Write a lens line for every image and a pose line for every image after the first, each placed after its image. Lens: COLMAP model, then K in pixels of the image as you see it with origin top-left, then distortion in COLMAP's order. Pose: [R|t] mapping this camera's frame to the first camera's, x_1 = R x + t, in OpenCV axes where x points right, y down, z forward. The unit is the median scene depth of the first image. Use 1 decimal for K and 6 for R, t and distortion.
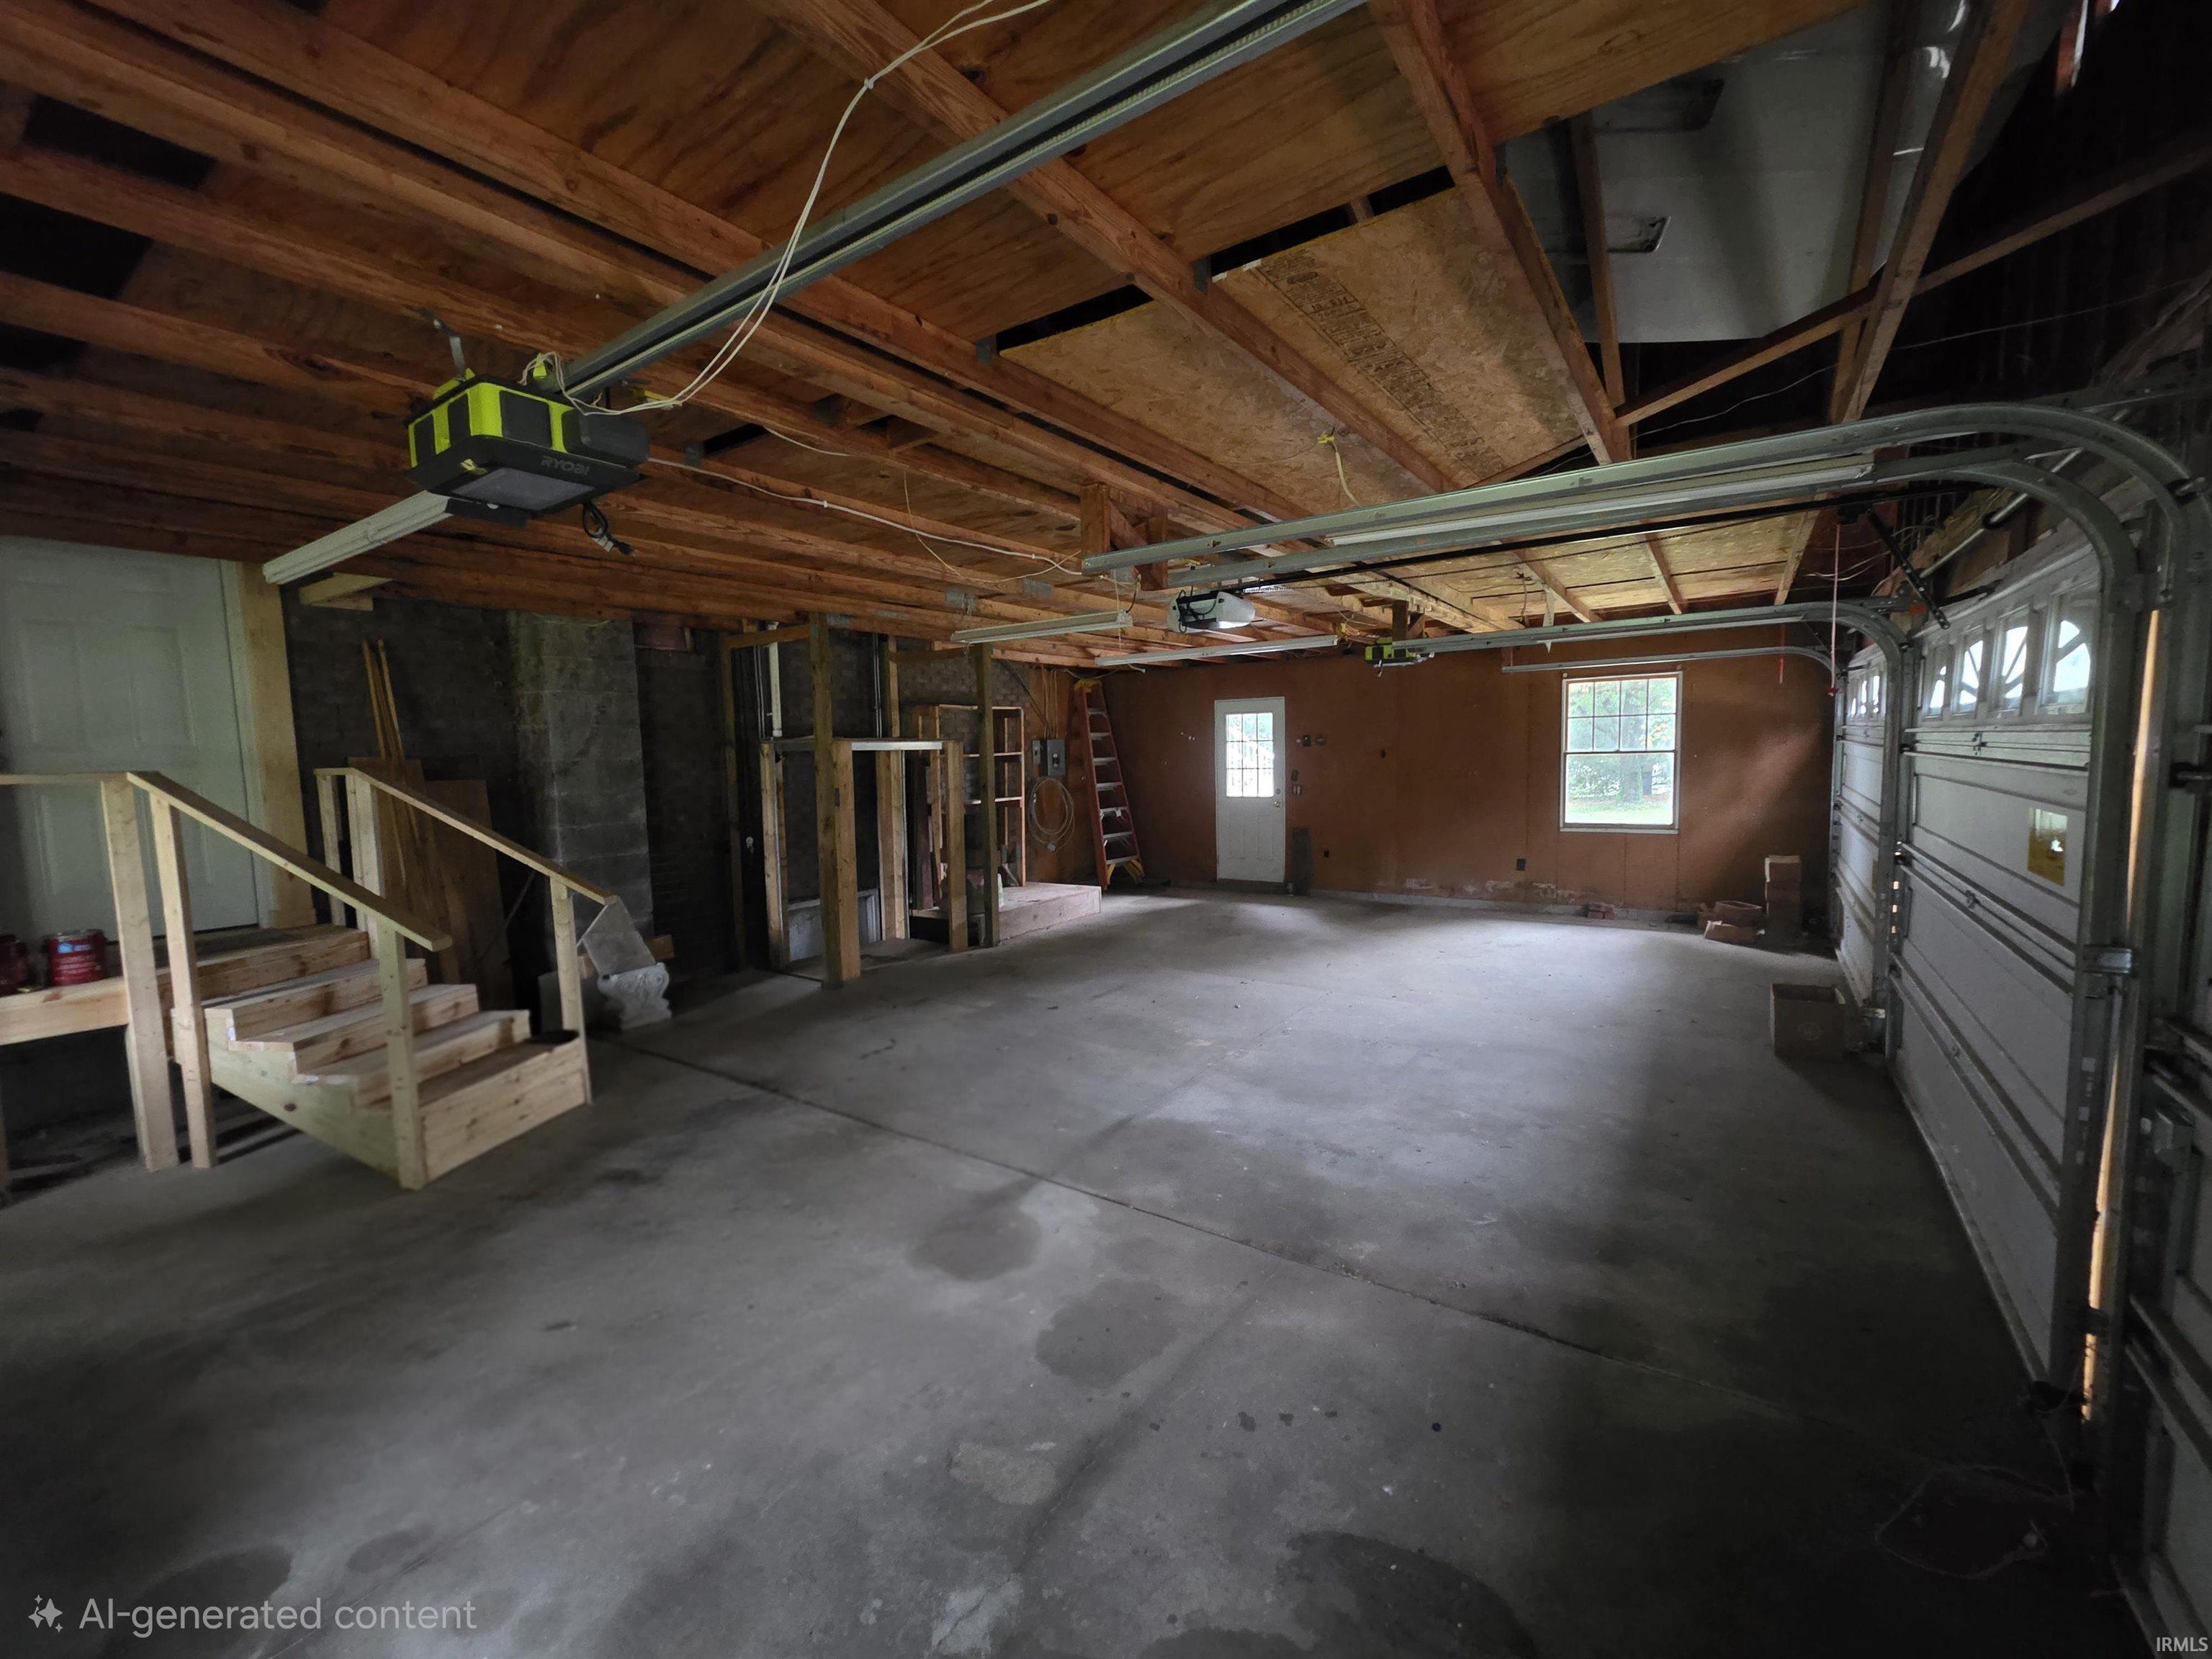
lens RADIAL K [[903.2, 0, 1106.0], [0, 903.2, 829.5], [0, 0, 1]] dist [0.001622, -0.000210]
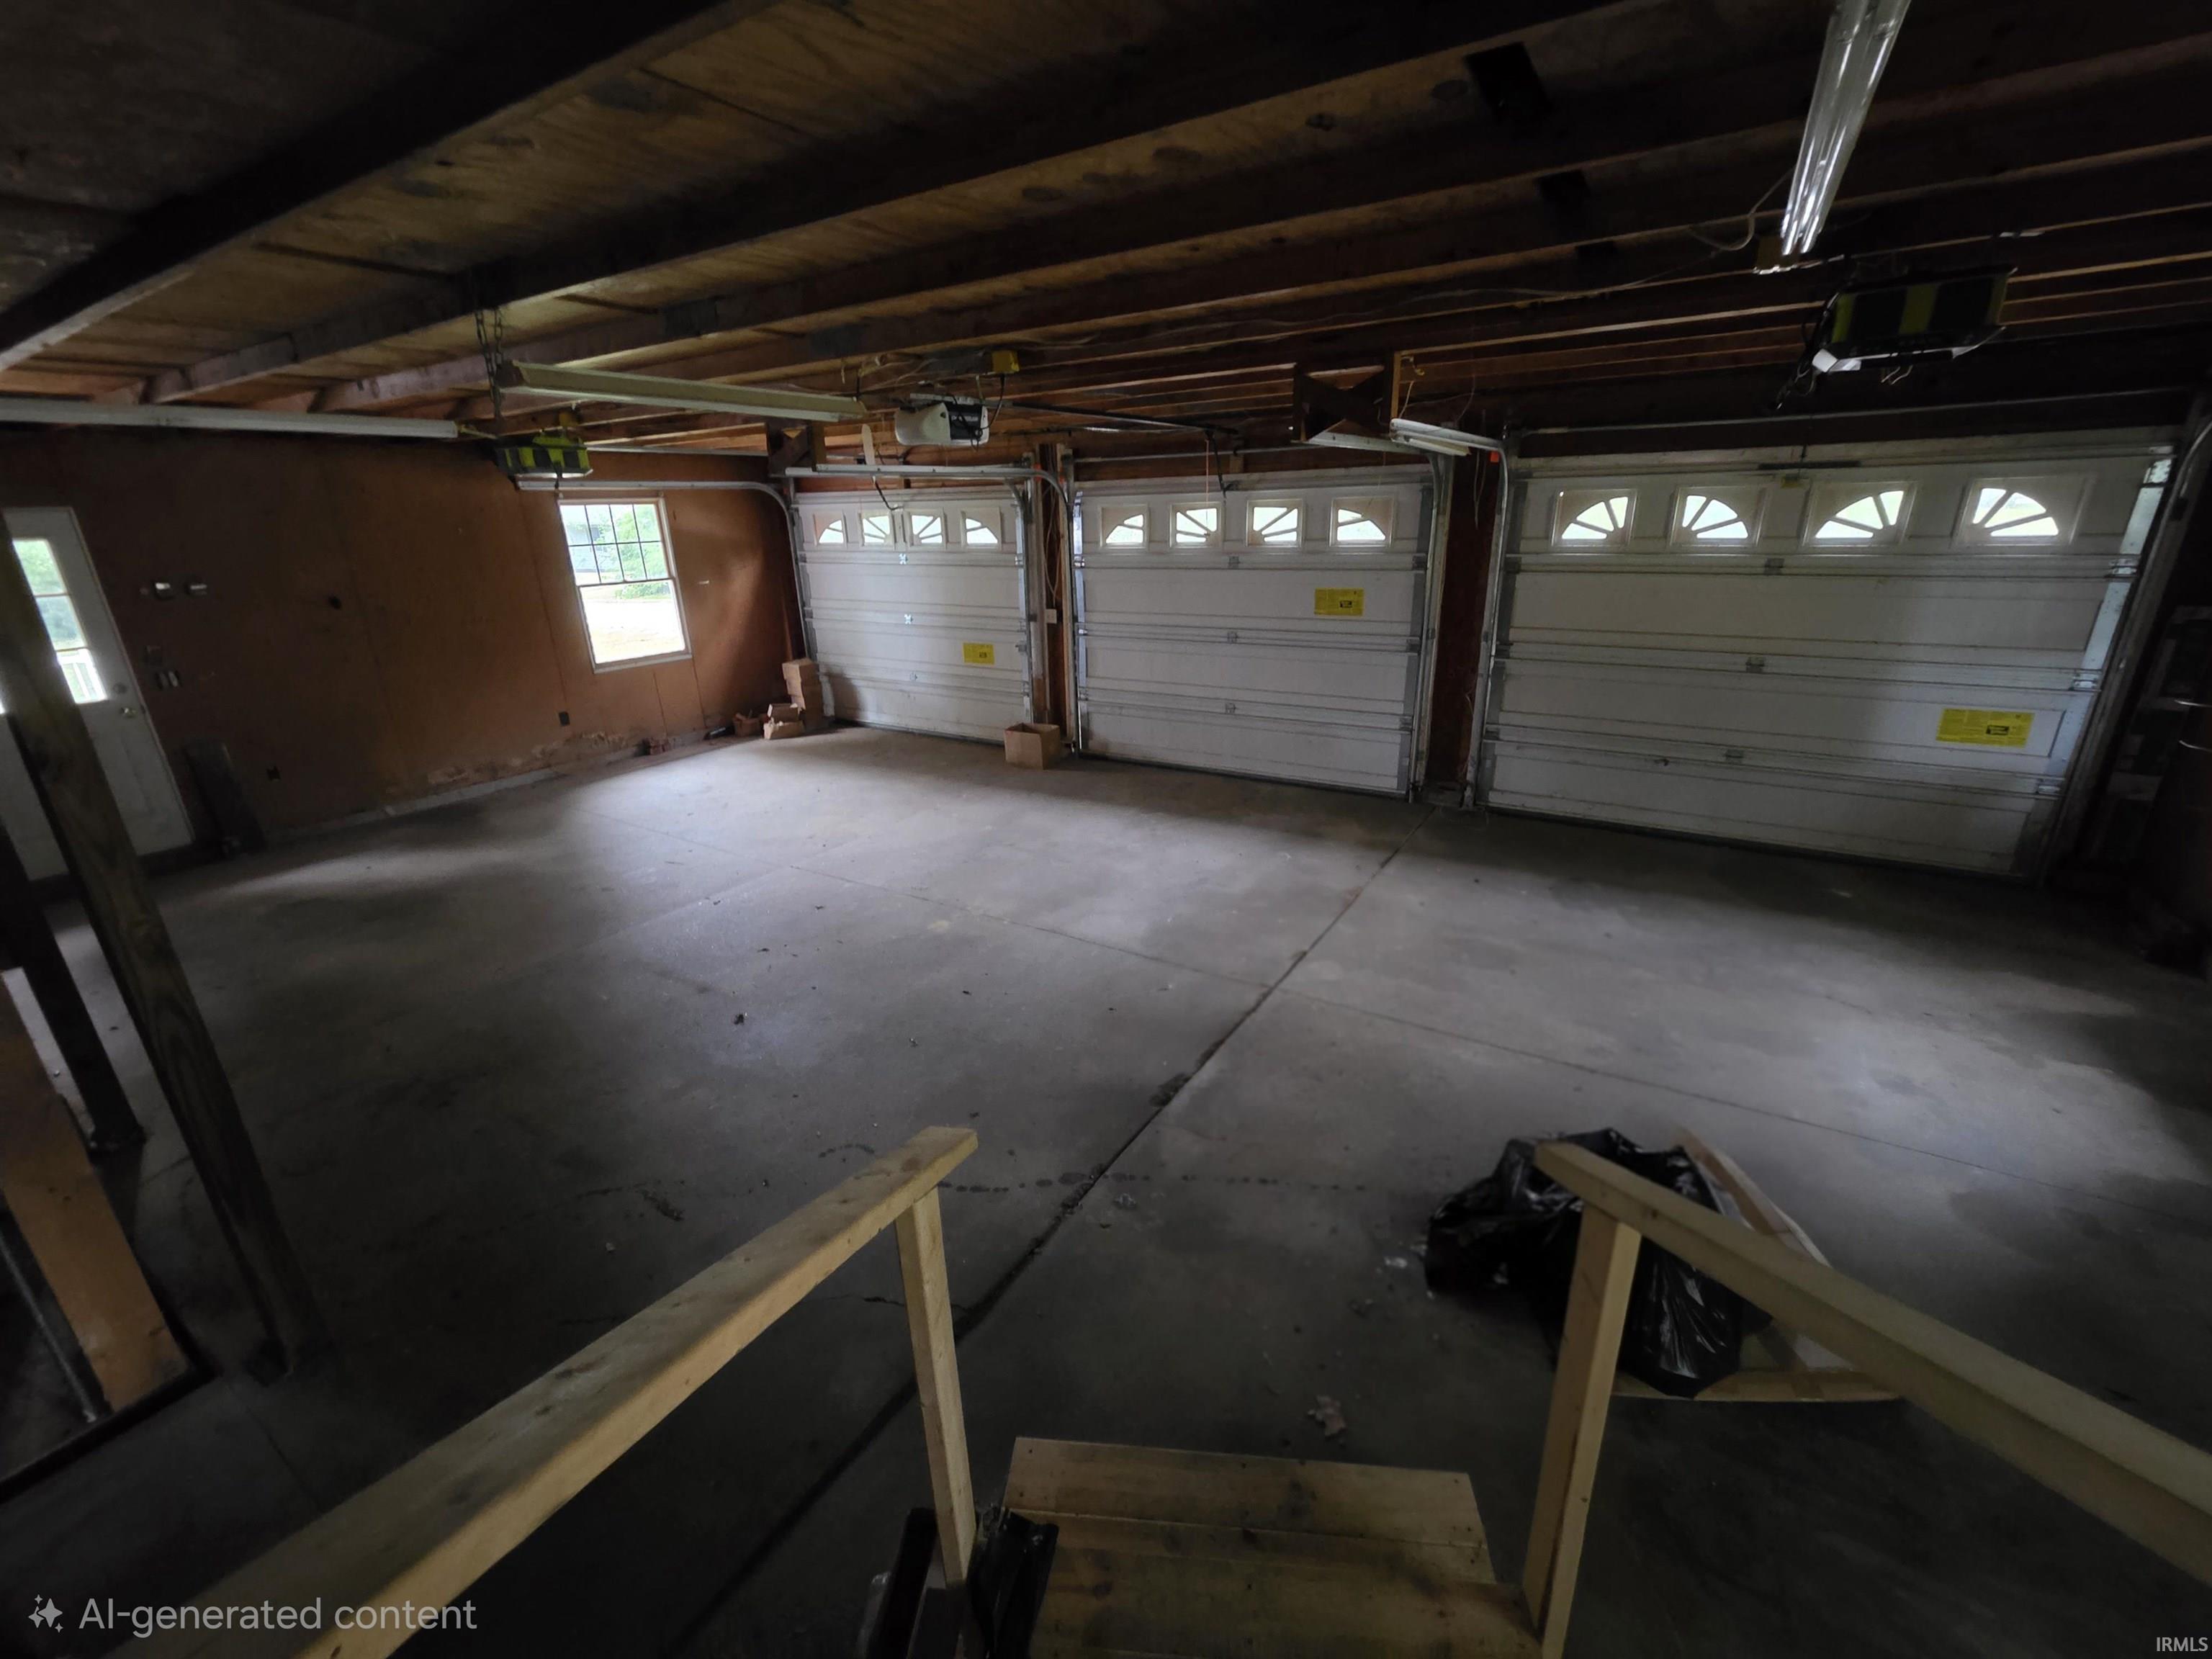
lens RADIAL K [[903.2, 0, 1106.0], [0, 903.2, 829.5], [0, 0, 1]] dist [0.001622, -0.000210]
pose [[-0.035848, -0.306067, 0.951335, -0.771465], [0.118753, 0.943897, 0.308148, -0.121217], [-0.992276, 0.124020, 0.002510, 0.858147]]
